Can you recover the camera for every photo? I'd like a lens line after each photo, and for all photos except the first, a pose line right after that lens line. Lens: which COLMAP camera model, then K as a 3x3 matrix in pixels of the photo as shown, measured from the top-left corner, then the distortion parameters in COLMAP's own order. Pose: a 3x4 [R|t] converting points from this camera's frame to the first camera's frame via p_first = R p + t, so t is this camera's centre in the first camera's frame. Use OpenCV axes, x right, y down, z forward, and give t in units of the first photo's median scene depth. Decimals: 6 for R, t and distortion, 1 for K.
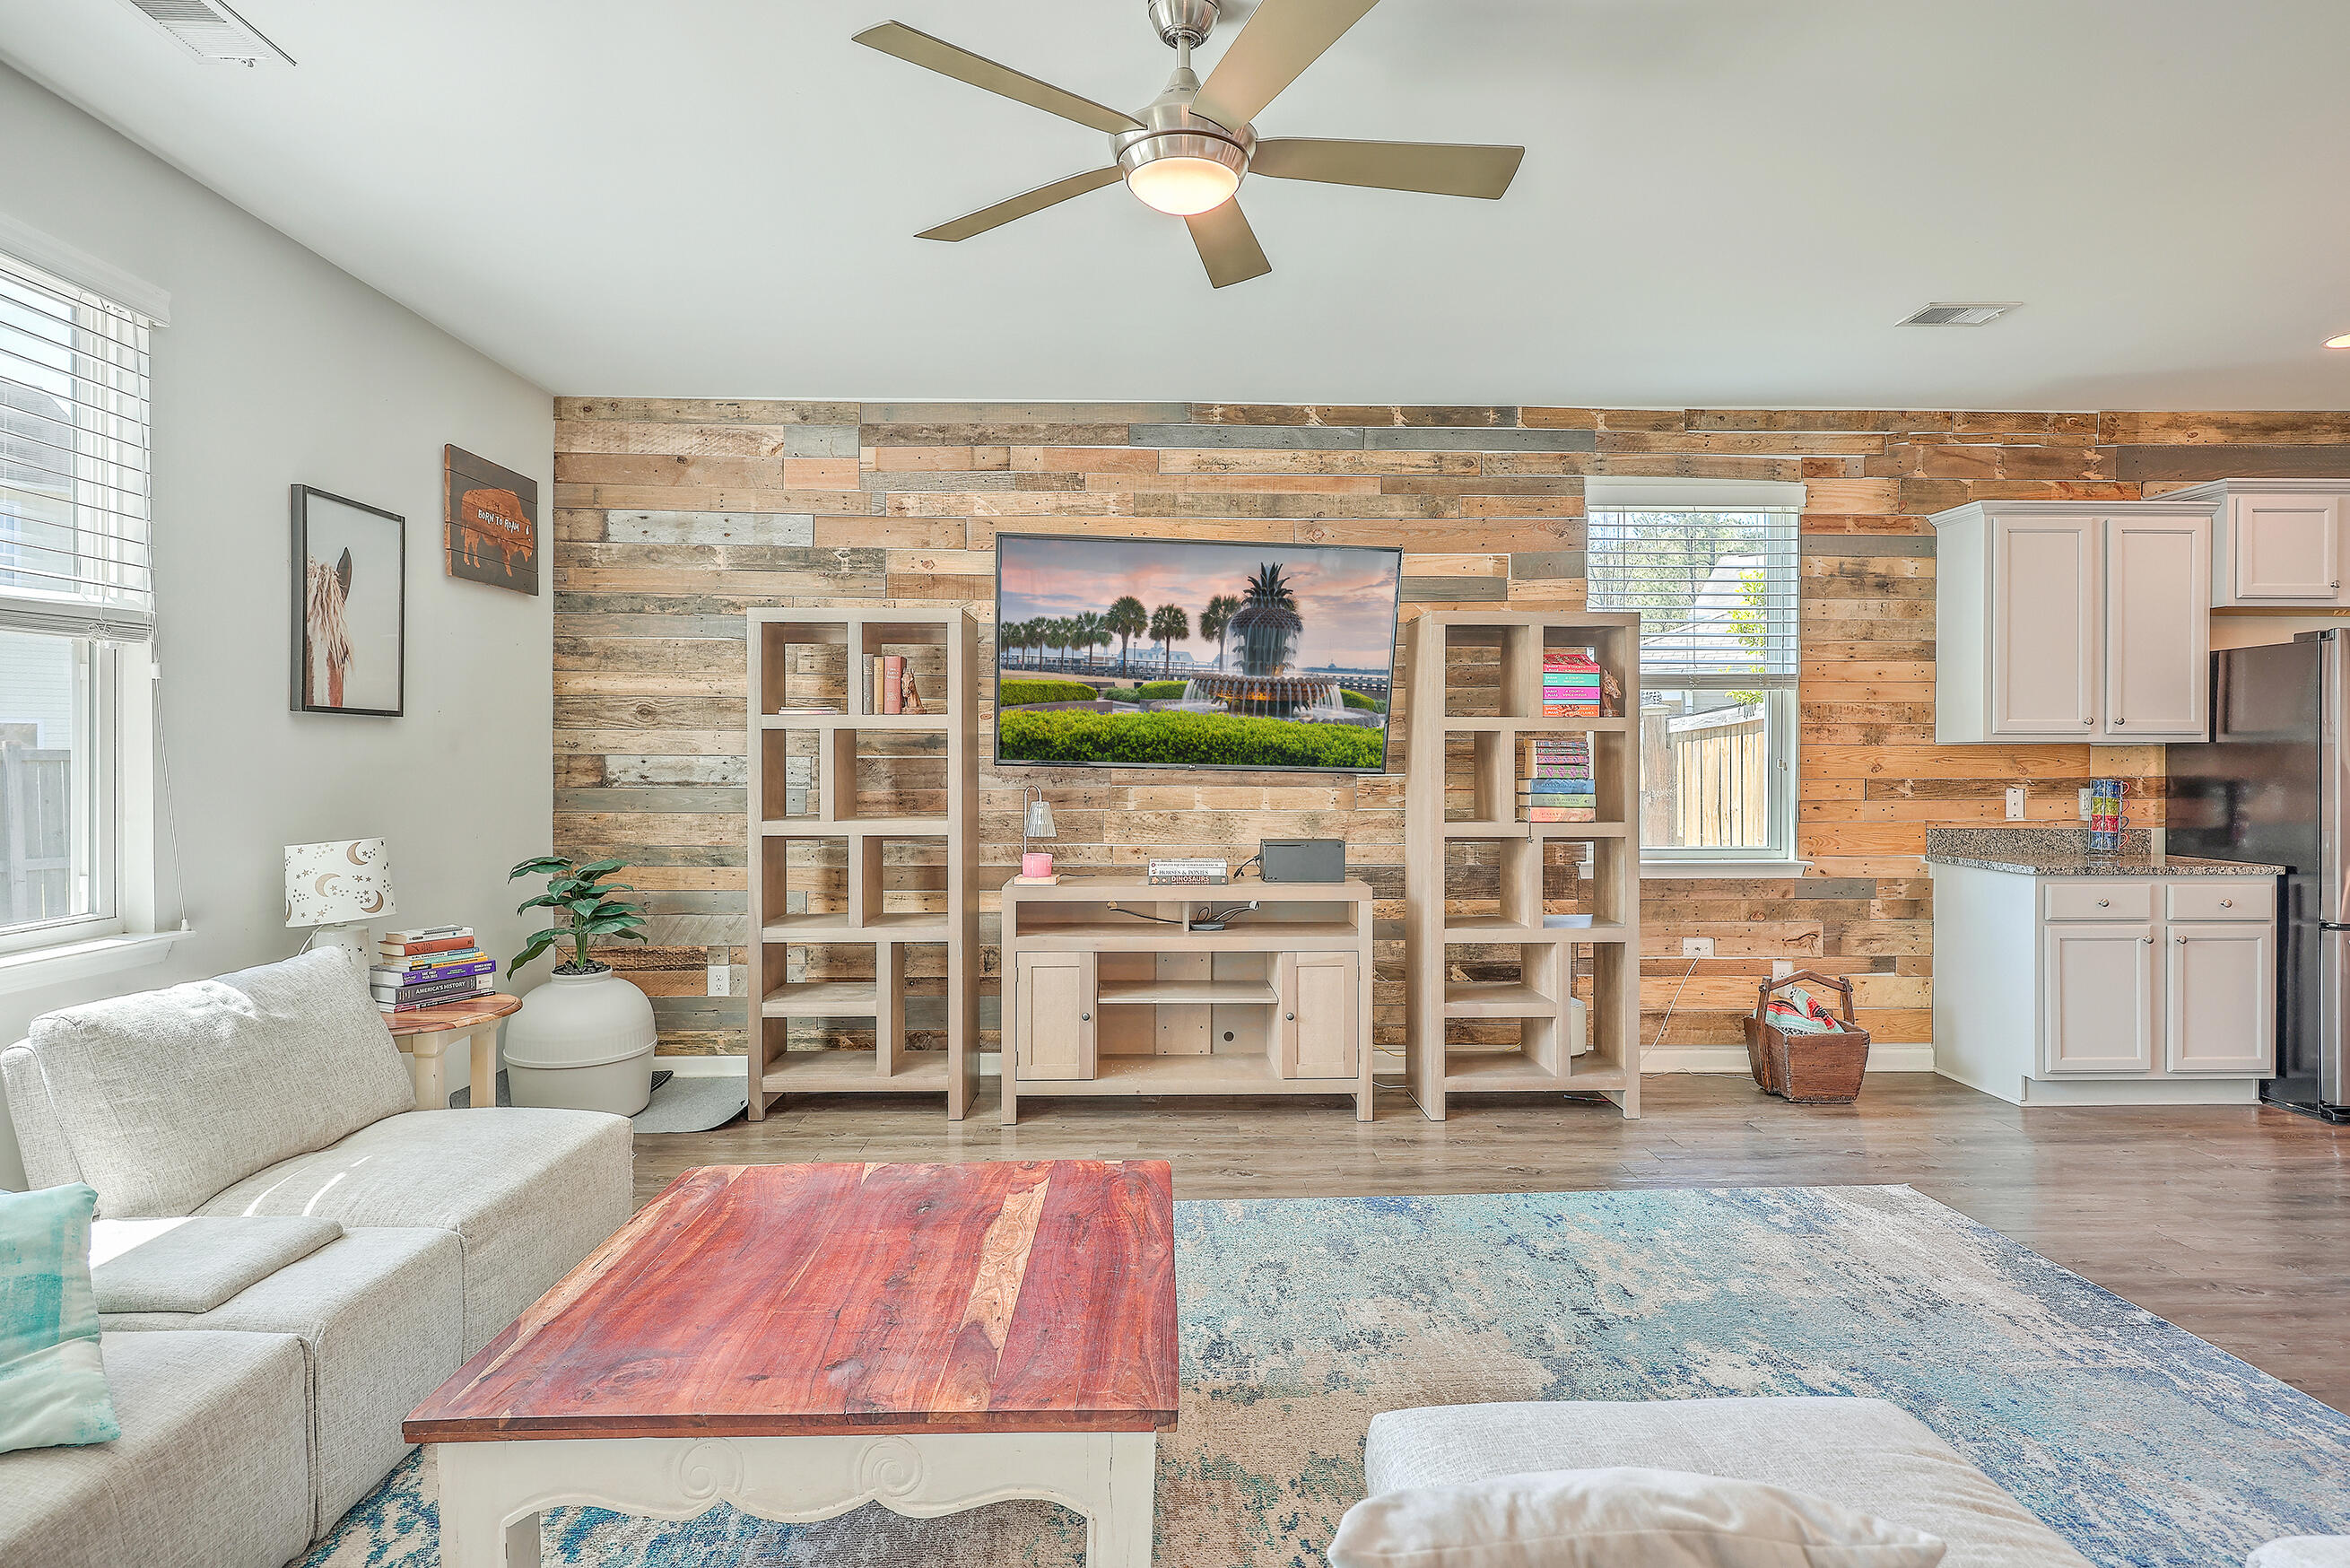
lens RADIAL K [[1248.4, 0, 1185.1], [0, 1248.4, 770.1], [0, 0, 1]] dist [0.001427, -0.002587]
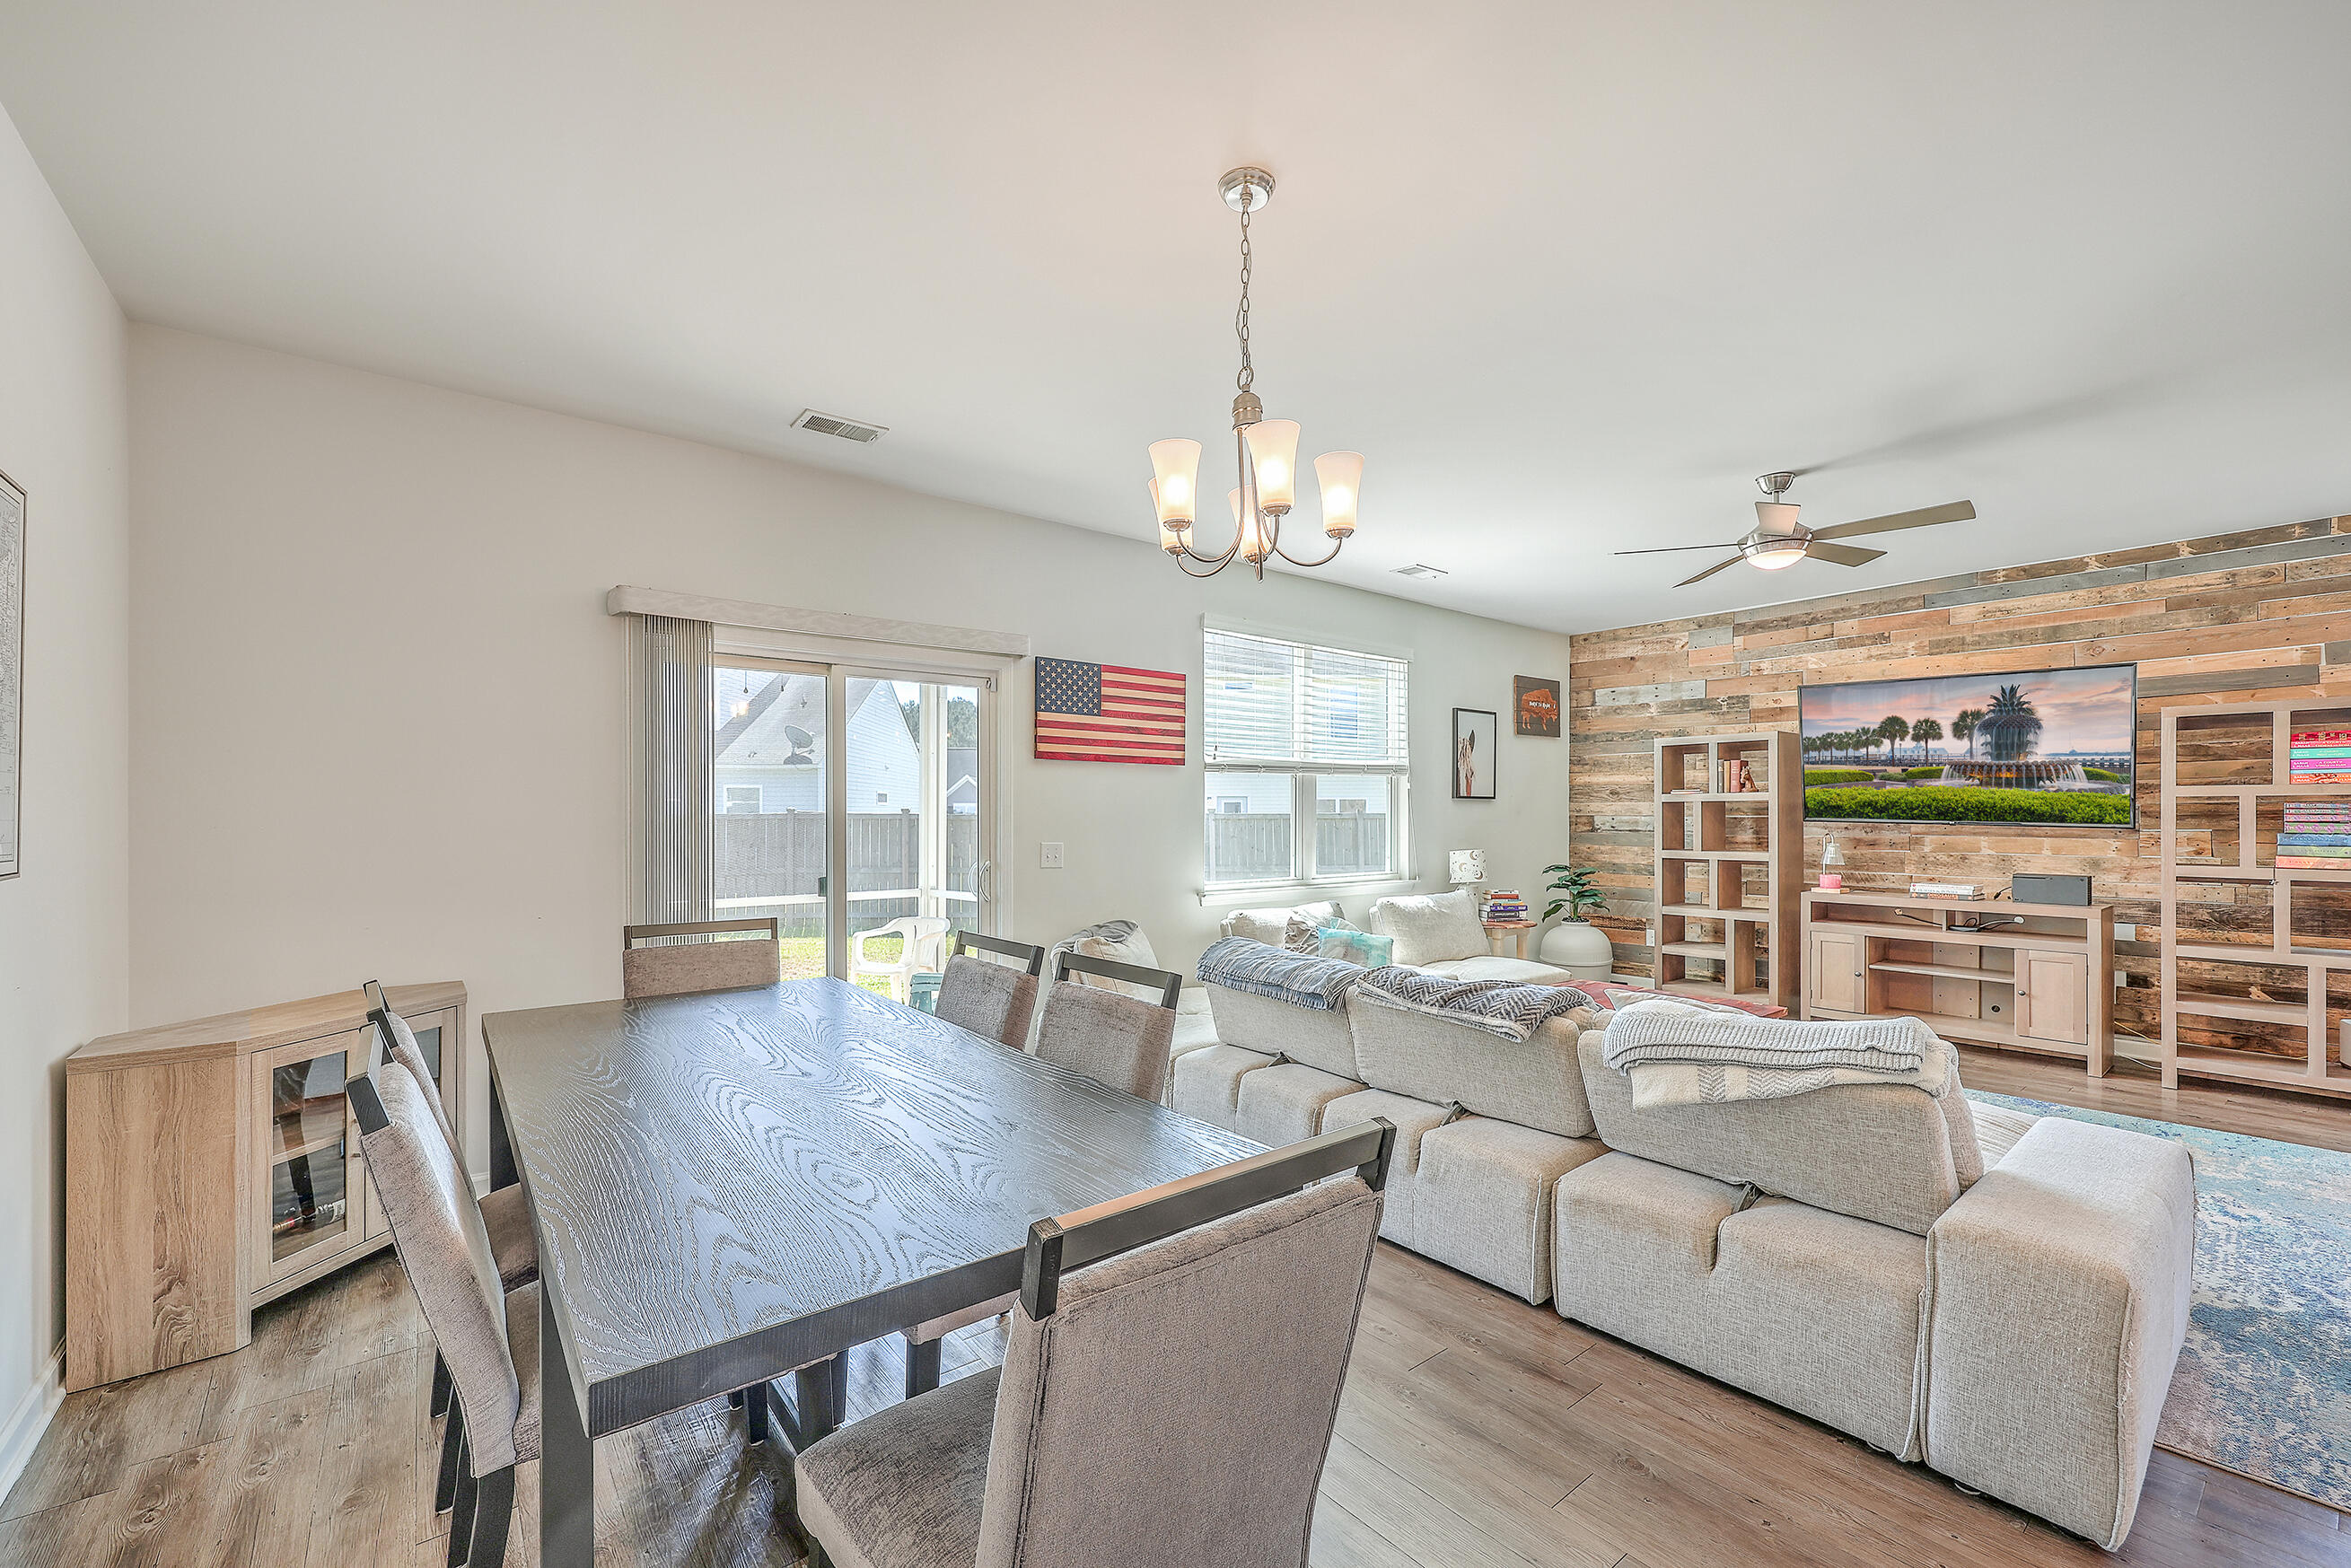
lens RADIAL K [[961.2, 0, 1176.6], [0, 961.2, 813.8], [0, 0, 1]] dist [-0.000007, 0.000107]
pose [[0.596296, -0.002868, -0.802760, 0.375286], [-0.007856, 0.999925, -0.009408, 0.004950], [0.802727, 0.011917, 0.596228, -0.444442]]
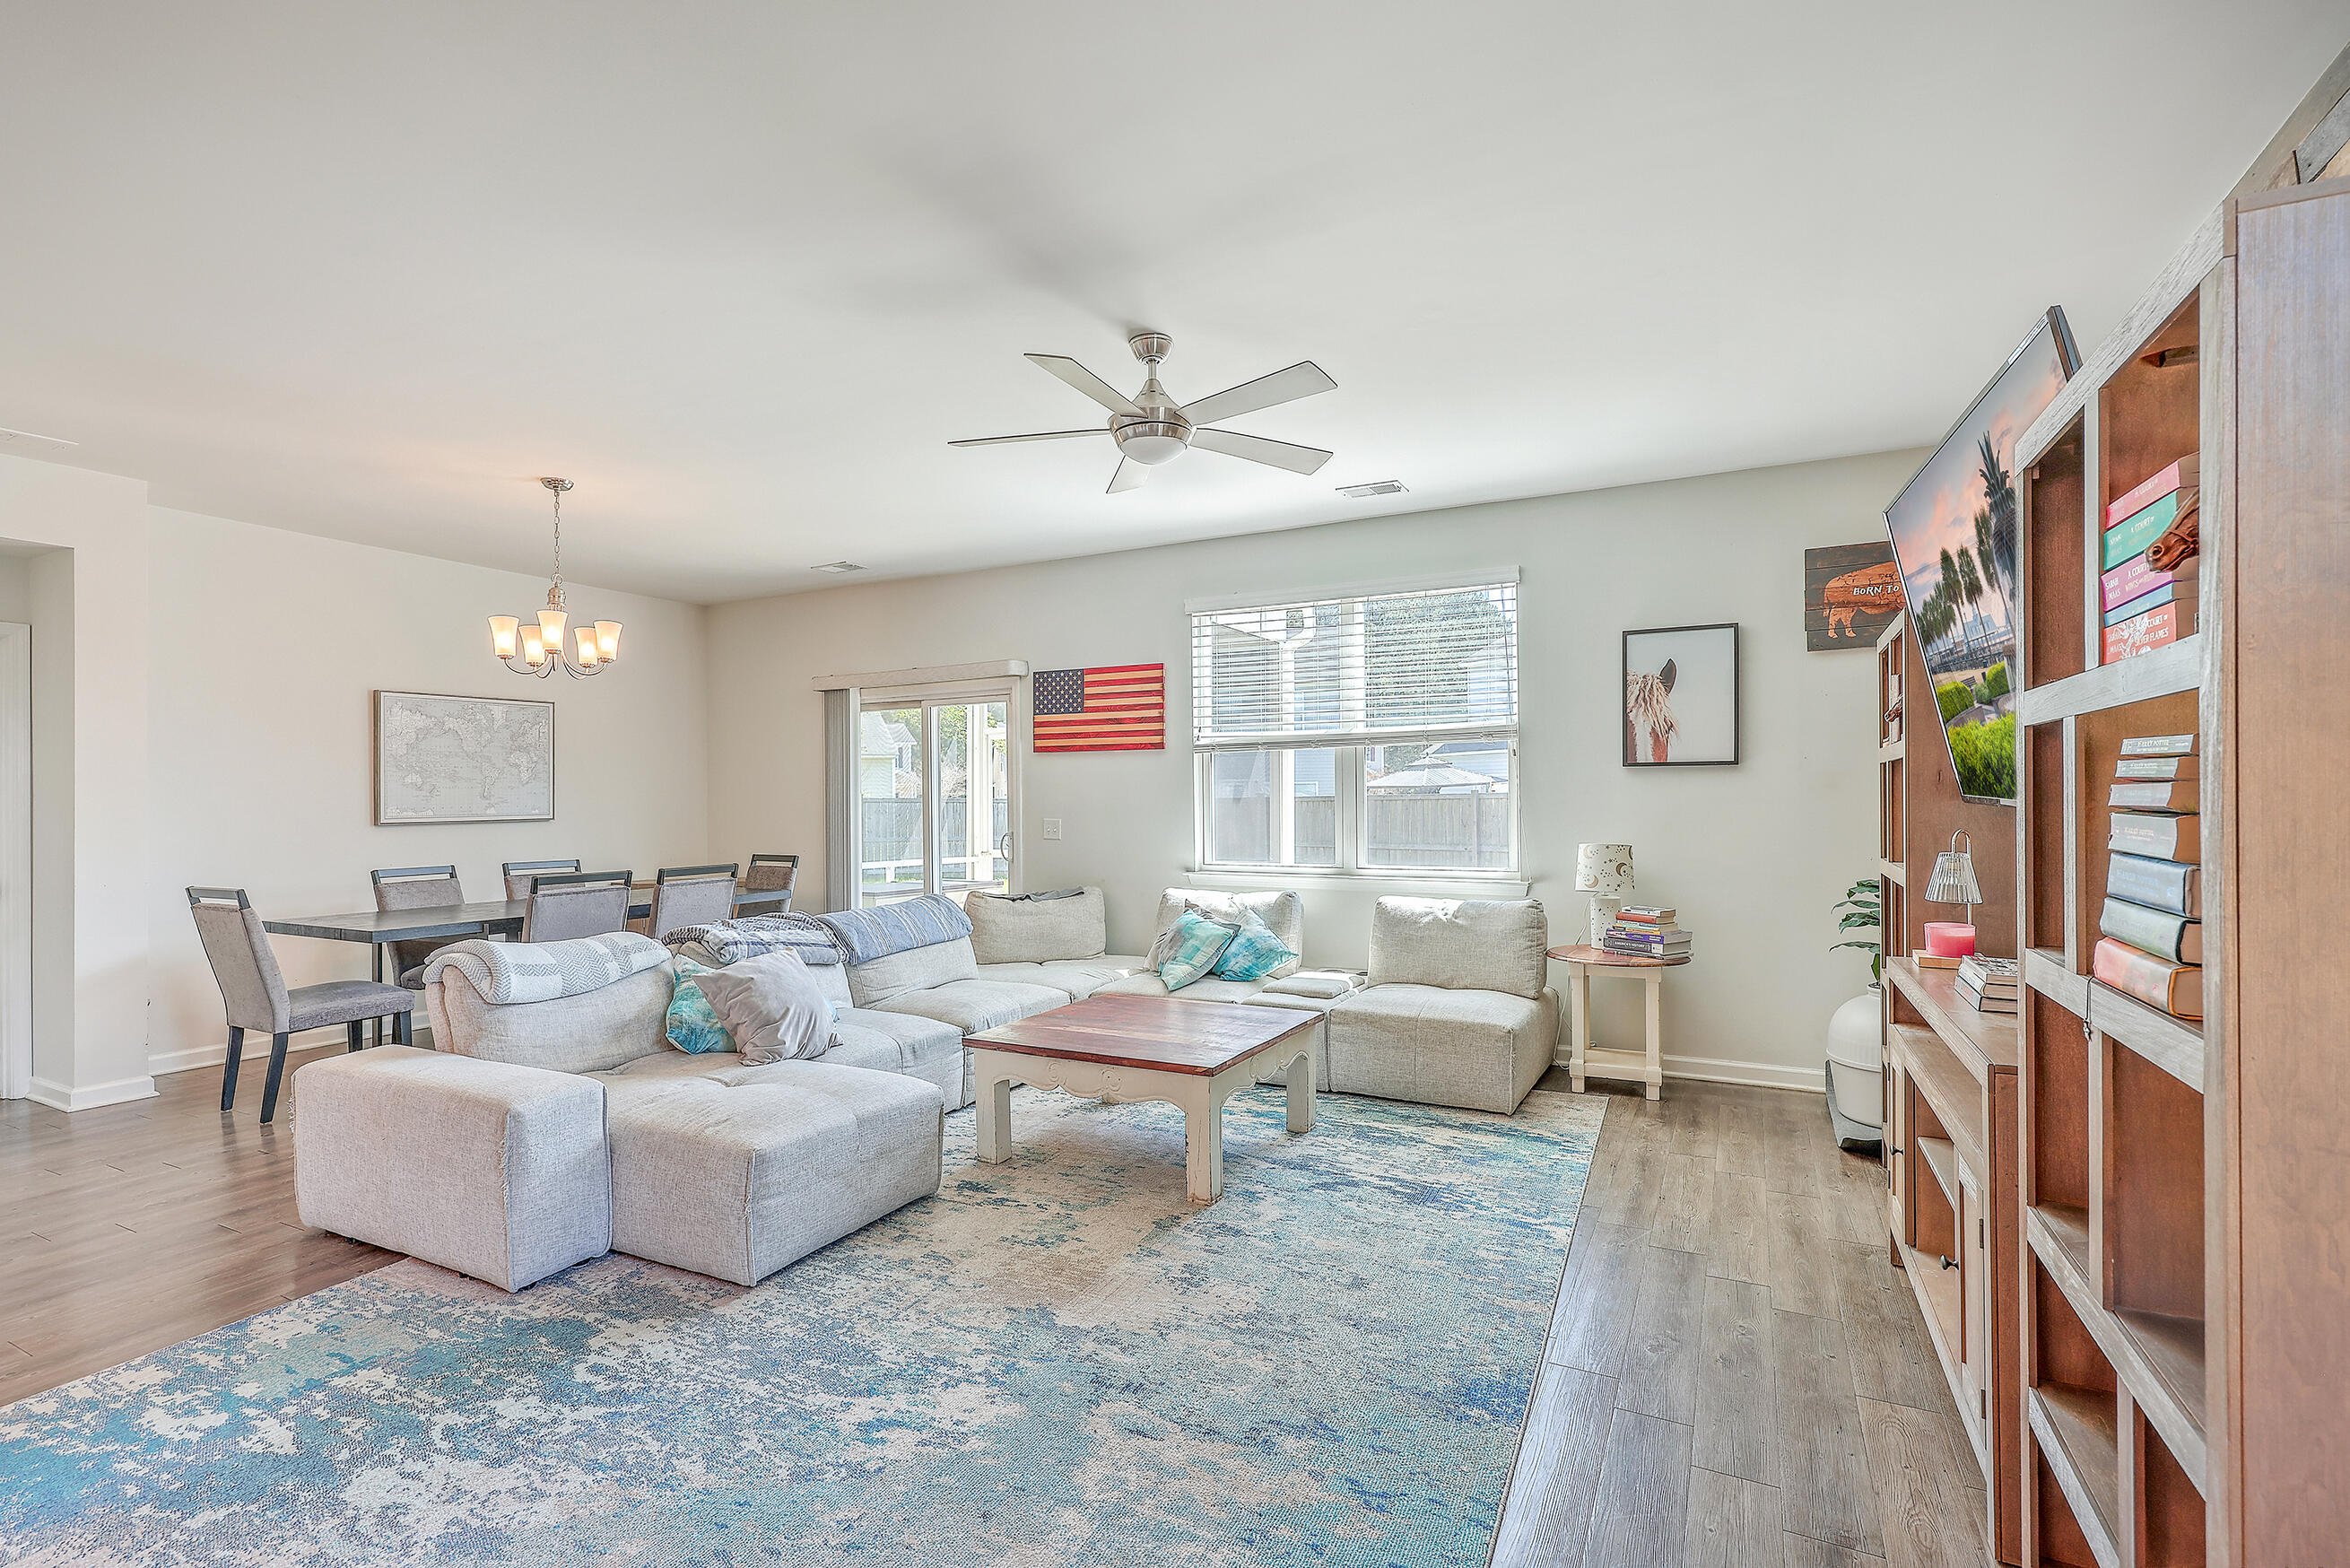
lens RADIAL K [[1067.6, 0, 1171.7], [0, 1067.6, 794.8], [0, 0, 1]] dist [0.006303, -0.002870]
pose [[-0.495800, 0.000982, -0.868436, 0.619944], [-0.002517, 0.999994, 0.002567, -0.008754], [0.868433, 0.003459, -0.495795, 0.879896]]
